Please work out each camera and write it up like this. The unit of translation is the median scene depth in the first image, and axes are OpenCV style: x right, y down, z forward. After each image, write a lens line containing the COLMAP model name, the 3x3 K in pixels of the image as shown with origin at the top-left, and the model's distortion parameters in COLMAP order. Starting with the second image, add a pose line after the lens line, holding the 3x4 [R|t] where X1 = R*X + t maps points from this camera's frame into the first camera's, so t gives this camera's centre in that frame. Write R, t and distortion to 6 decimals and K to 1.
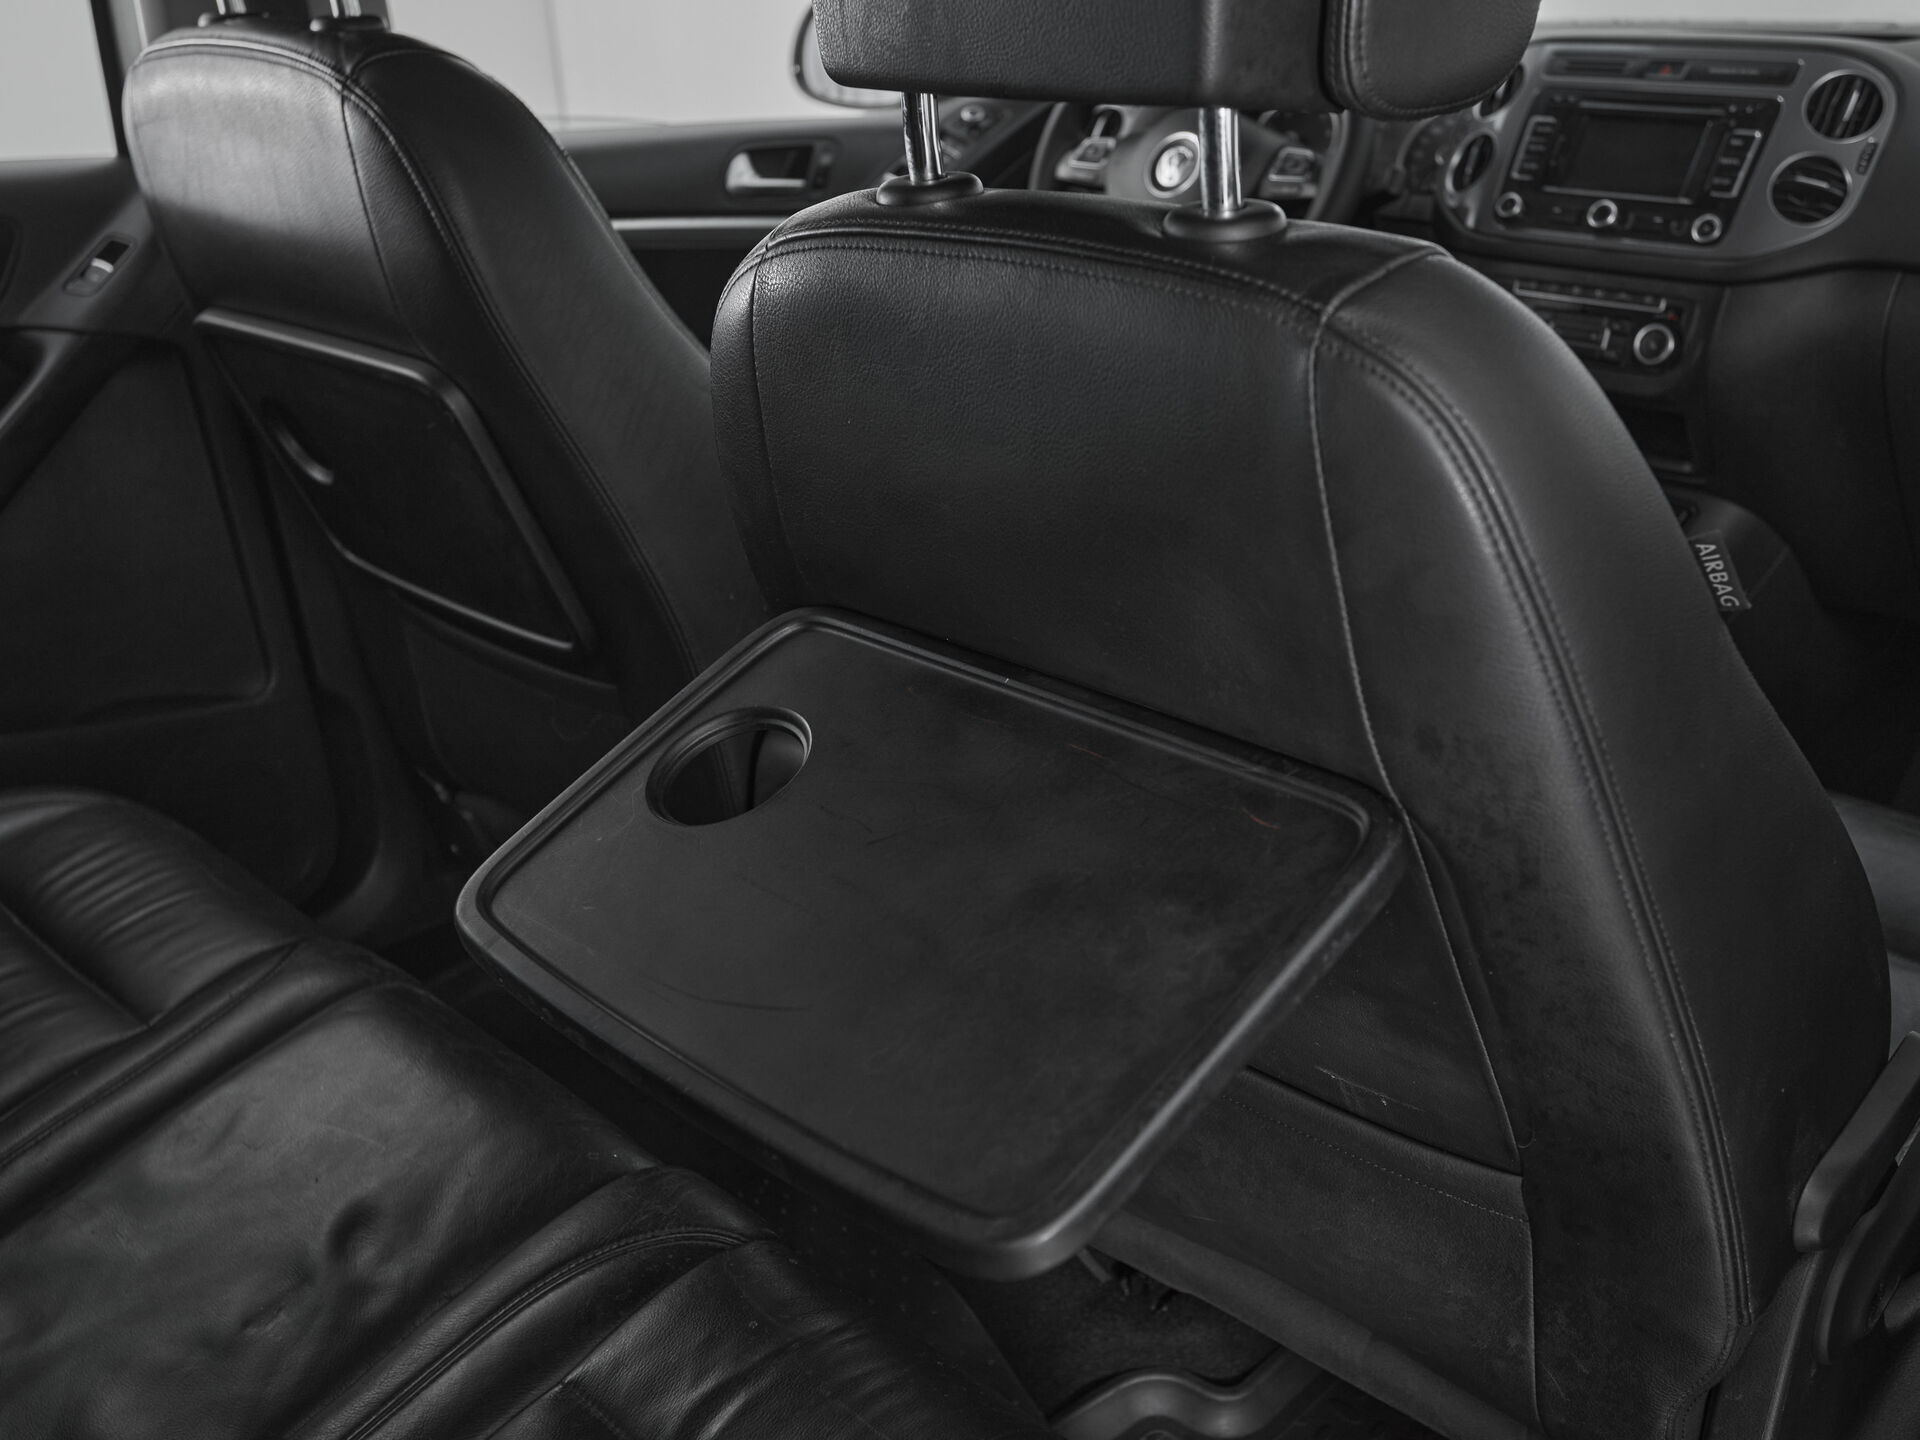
lens RADIAL K [[2002.0, 0, 960.0], [0, 2002.0, 720.0], [0, 0, 1]] dist [0.001993, 0.039063]
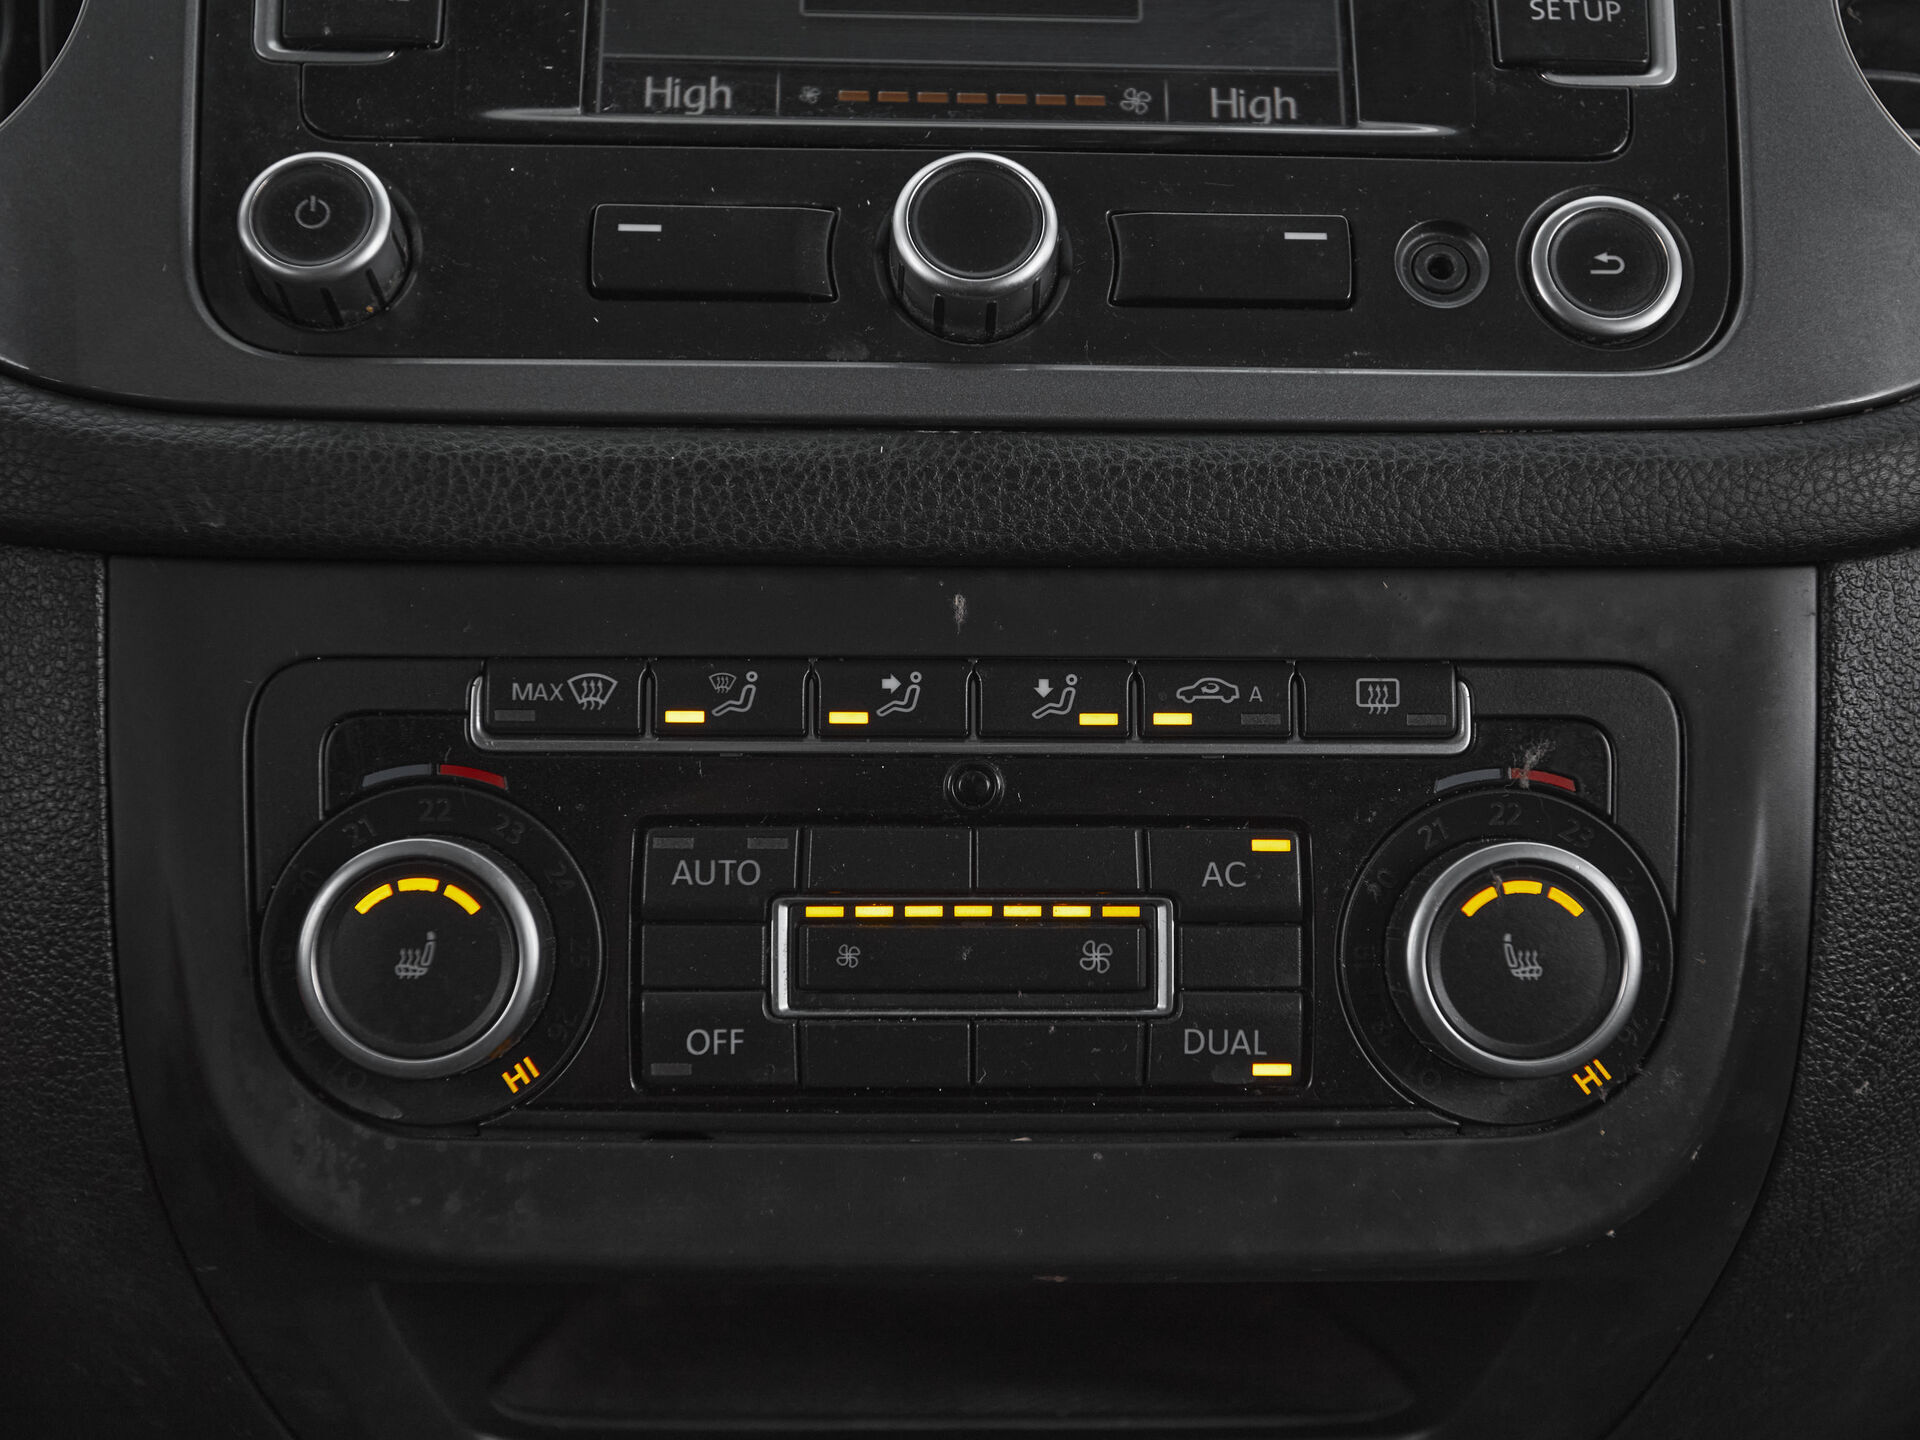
lens RADIAL K [[2345.9, 0, 960.0], [0, 2345.9, 720.0], [0, 0, 1]] dist [0.012349, 0.033746]
pose [[0.670997, -0.137486, 0.728602, 0.176603], [0.255092, 0.965477, -0.052740, -0.205918], [-0.696197, 0.221249, 0.682904, 0.889256]]
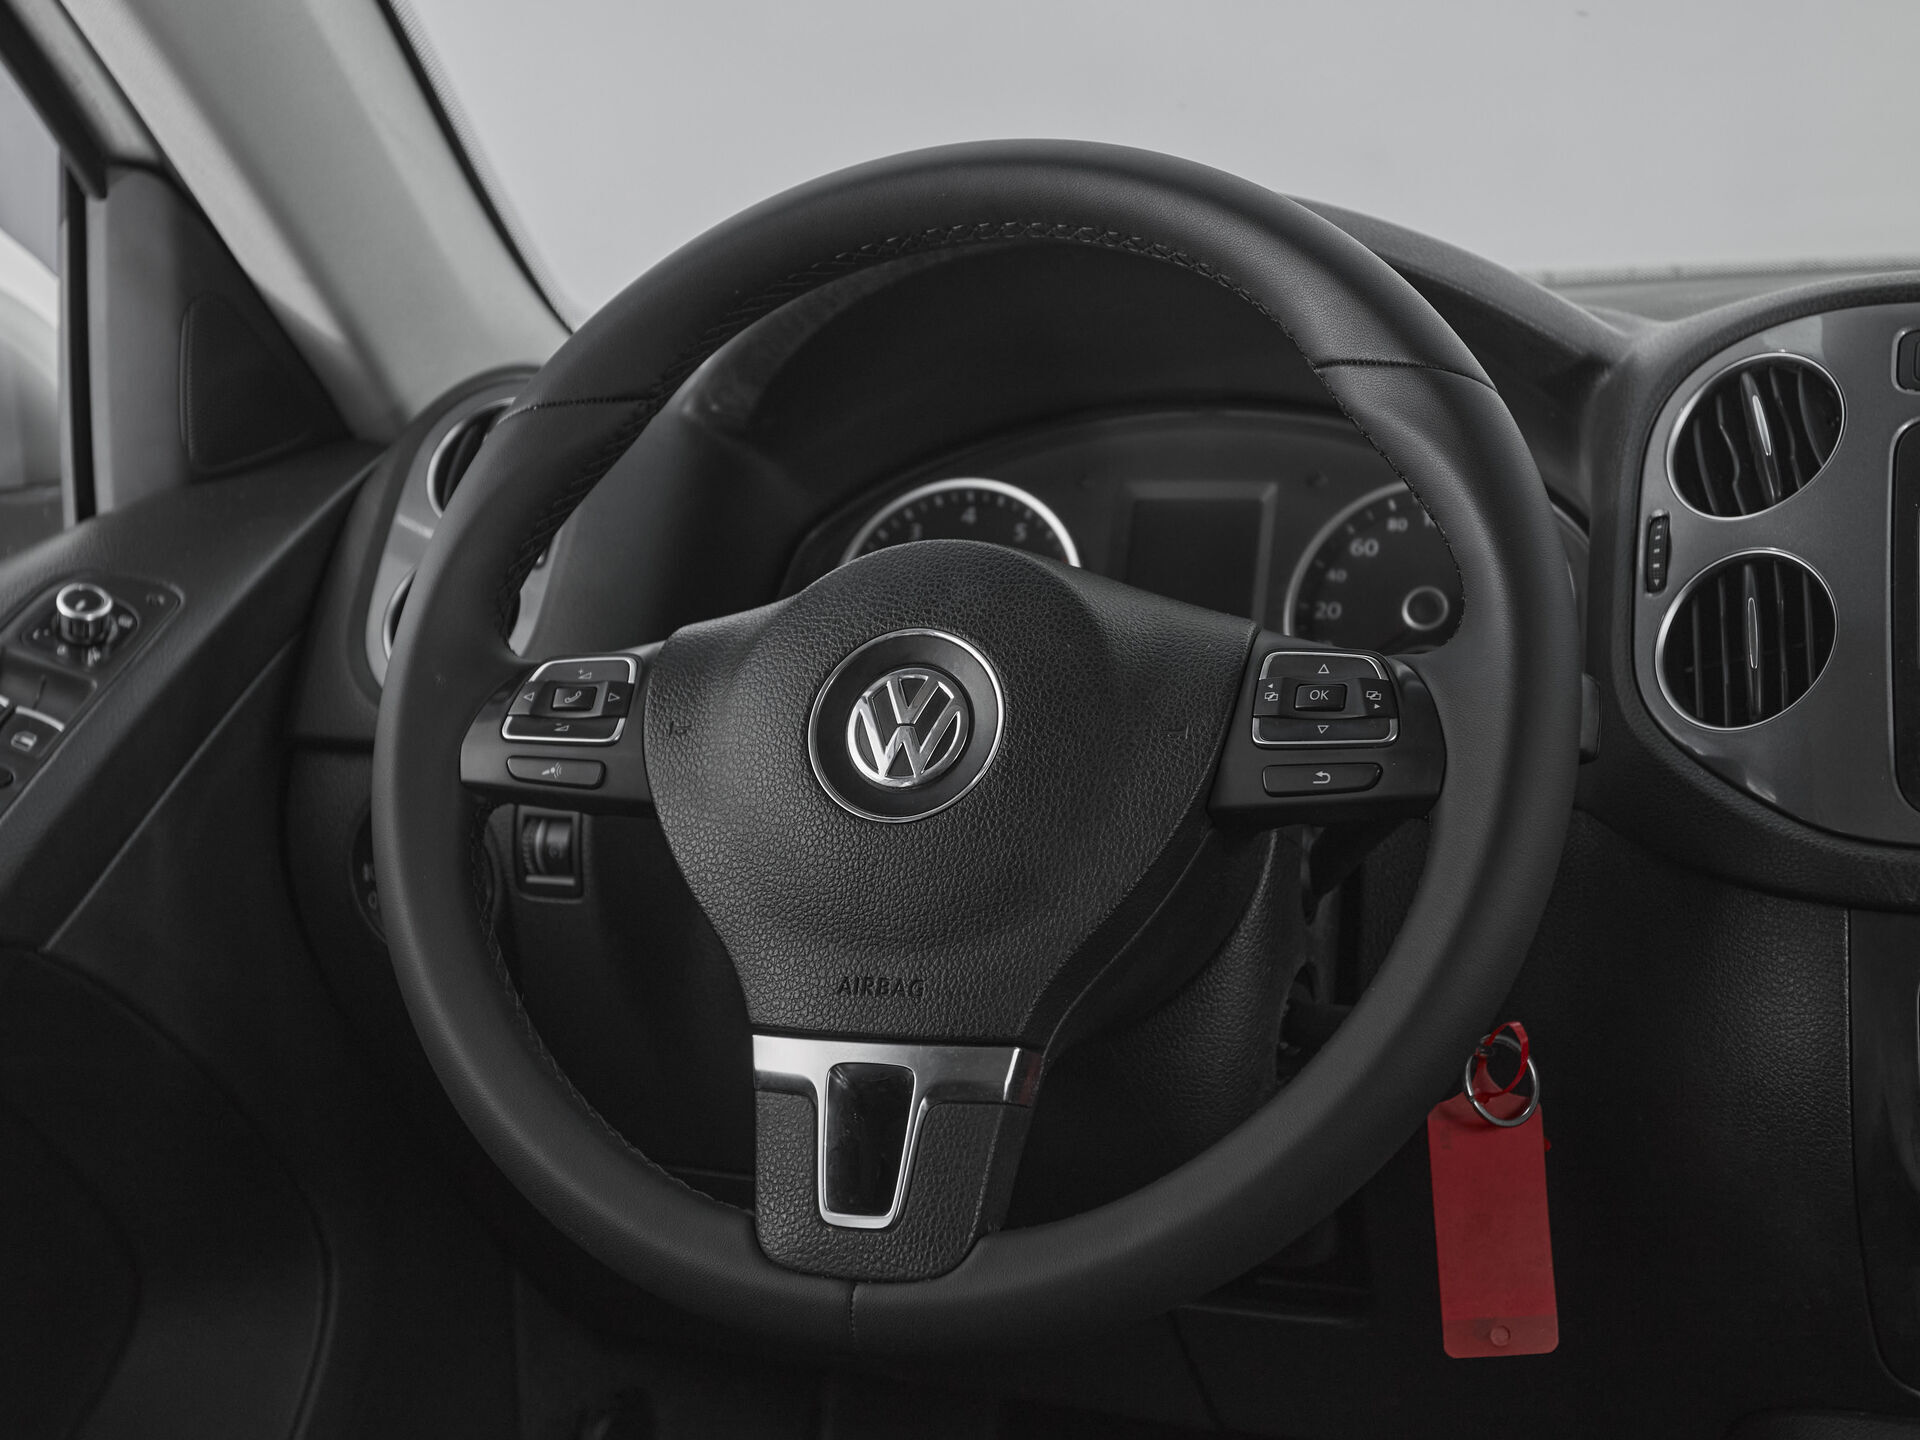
lens RADIAL K [[2786.9, 0, 871.3], [0, 2786.9, 747.7], [0, 0, 1]] dist [0.009855, 0.065454]
pose [[0.909379, -0.108074, 0.401684, -0.085444], [0.186307, 0.969208, -0.161015, -0.227357], [-0.371914, 0.221260, 0.901512, 0.674956]]
